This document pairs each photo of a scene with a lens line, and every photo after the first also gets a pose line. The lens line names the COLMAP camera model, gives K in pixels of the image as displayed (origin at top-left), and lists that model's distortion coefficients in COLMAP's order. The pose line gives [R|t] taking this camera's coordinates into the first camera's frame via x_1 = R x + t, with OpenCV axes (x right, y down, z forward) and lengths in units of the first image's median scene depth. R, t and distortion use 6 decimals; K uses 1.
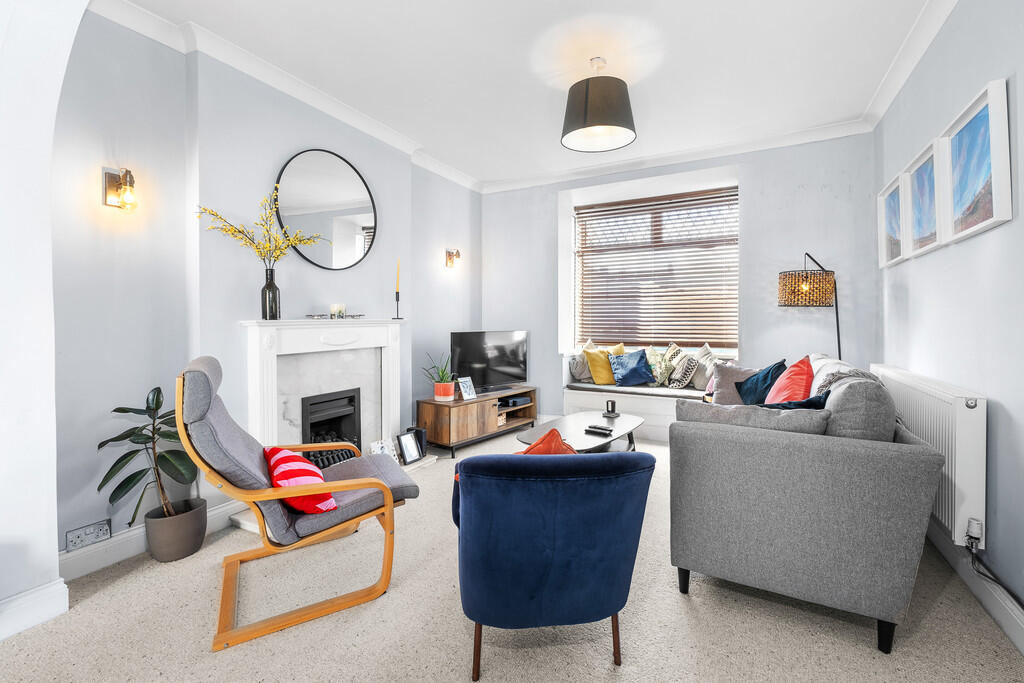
lens RADIAL K [[457.7, 0, 508.2], [0, 457.7, 320.6], [0, 0, 1]] dist [-0.007258, 0.001062]
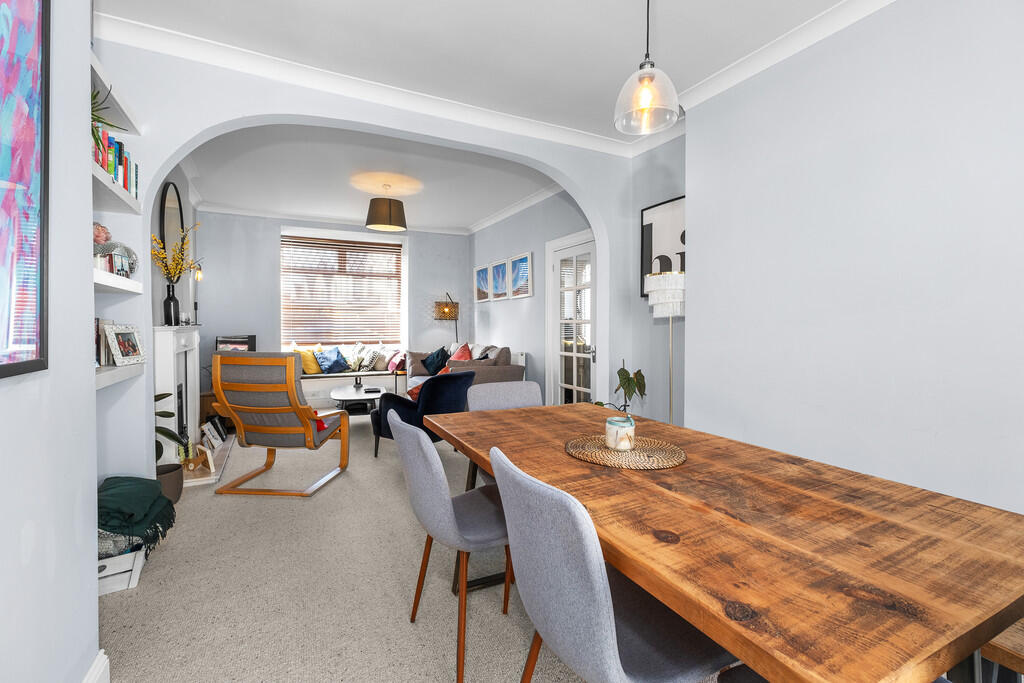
lens RADIAL K [[457.7, 0, 513.2], [0, 457.7, 334.6], [0, 0, 1]] dist [-0.007258, 0.001062]
pose [[0.578374, -0.011543, 0.815690, -0.585439], [0.000004, 0.999900, 0.014148, 0.003660], [-0.815771, -0.008179, 0.578317, -0.281140]]
